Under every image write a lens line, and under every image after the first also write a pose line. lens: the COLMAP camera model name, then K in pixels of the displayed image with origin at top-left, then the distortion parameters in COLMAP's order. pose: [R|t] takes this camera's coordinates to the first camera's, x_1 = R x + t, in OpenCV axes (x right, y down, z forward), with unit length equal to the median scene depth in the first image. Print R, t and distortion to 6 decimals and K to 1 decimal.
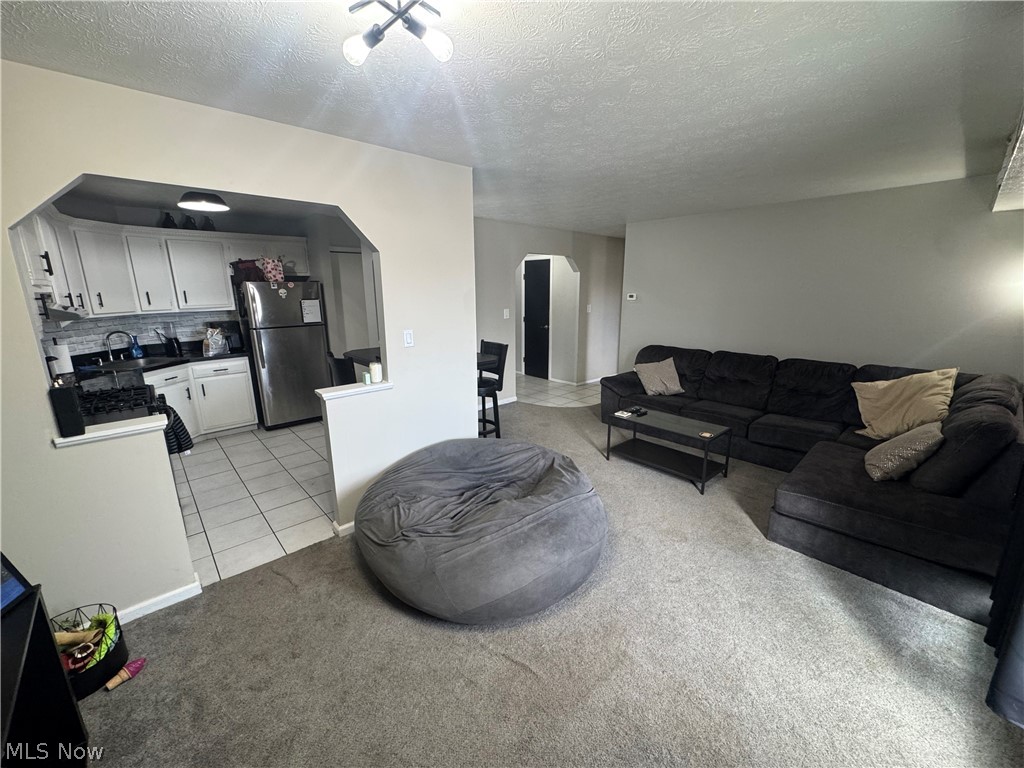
lens RADIAL K [[409.7, 0, 514.2], [0, 409.7, 382.4], [0, 0, 1]] dist [-0.002680, -0.000221]
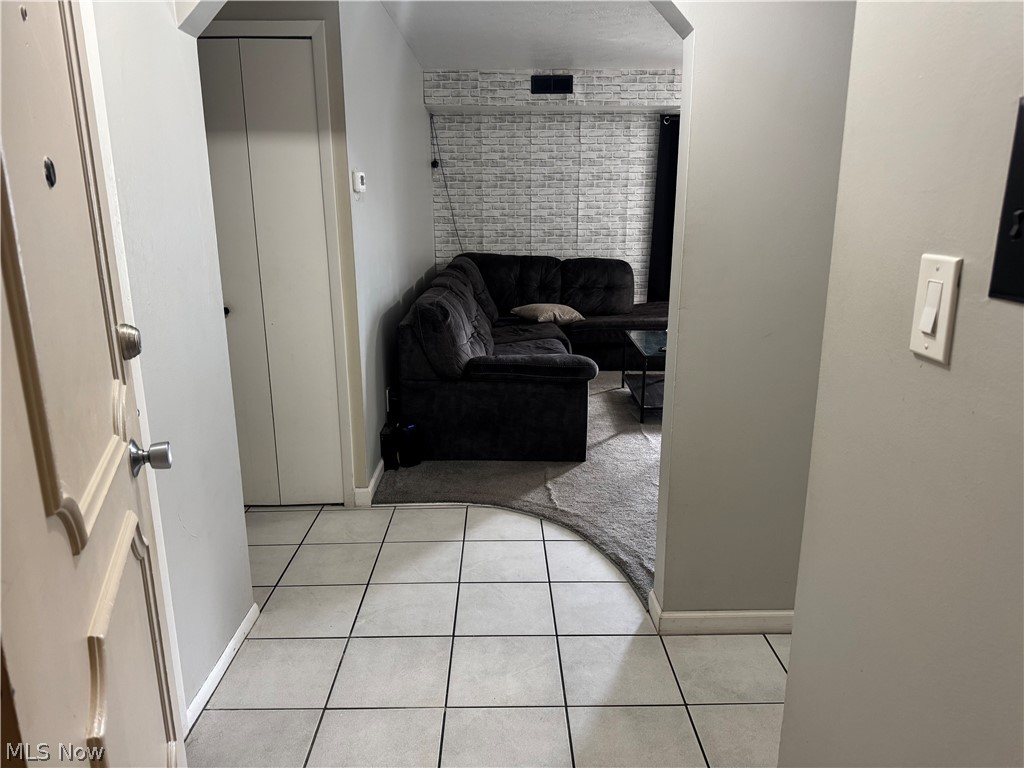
lens RADIAL K [[717.9, 0, 512.0], [0, 717.9, 384.0], [0, 0, 1]] dist [0.112254, -0.000762]
pose [[-0.743435, -0.156755, 0.650179, -0.253868], [0.157709, 0.903643, 0.398192, -0.341568], [-0.649948, 0.398569, -0.647078, 1.676714]]
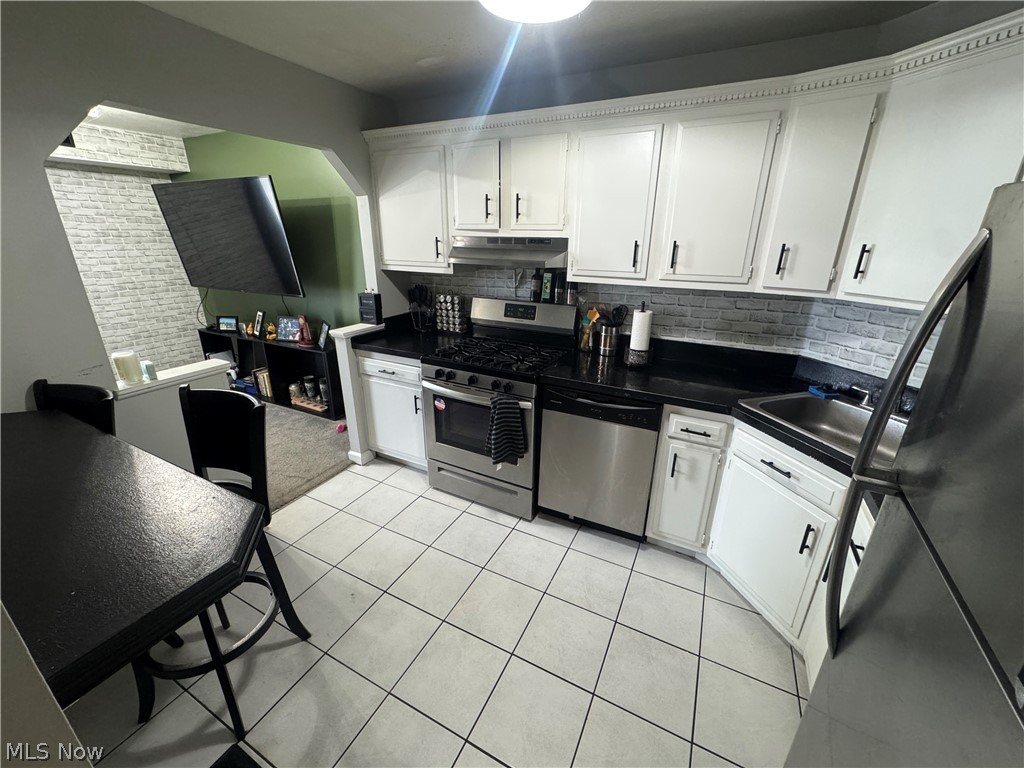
lens RADIAL K [[409.7, 0, 514.2], [0, 409.7, 382.4], [0, 0, 1]] dist [-0.002680, -0.000221]
pose [[-0.936410, 0.117278, -0.330731, -0.421158], [-0.082741, 0.842131, 0.532888, -0.239417], [0.341014, 0.526367, -0.778876, 1.038632]]
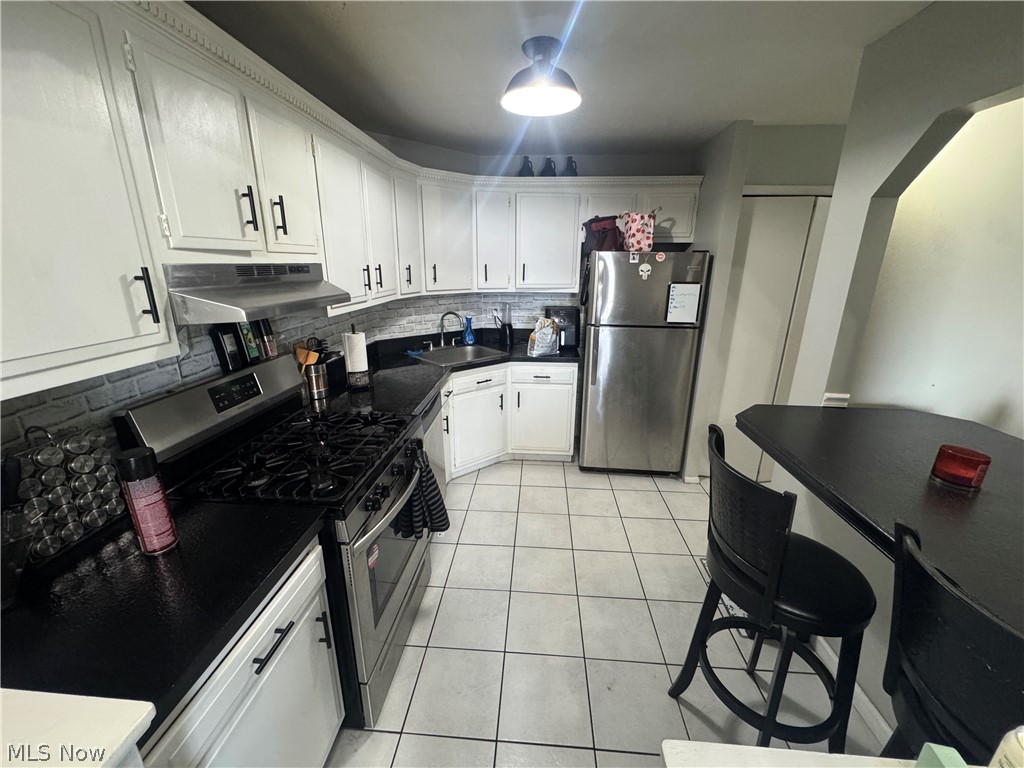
lens RADIAL K [[409.7, 0, 514.2], [0, 409.7, 382.4], [0, 0, 1]] dist [-0.002680, -0.000221]
pose [[0.685686, 0.219023, -0.694164, -0.244249], [-0.179165, 0.975100, 0.130687, -0.102823], [0.705503, 0.034759, 0.707854, 0.445908]]
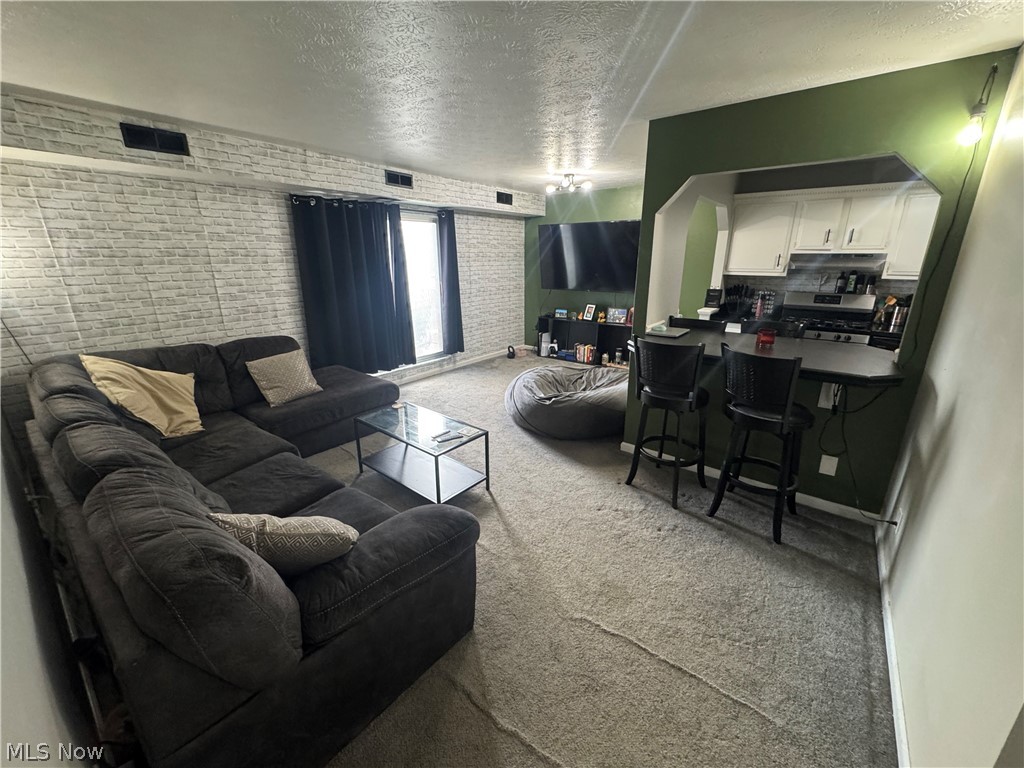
lens RADIAL K [[409.4, 0, 511.7], [0, 409.4, 381.9], [0, 0, 1]] dist [-0.001432, -0.000145]
pose [[-0.986837, 0.055485, -0.151902, 0.244903], [-0.028590, 0.864646, 0.501567, -0.301048], [0.159171, 0.499308, -0.851679, 1.315785]]
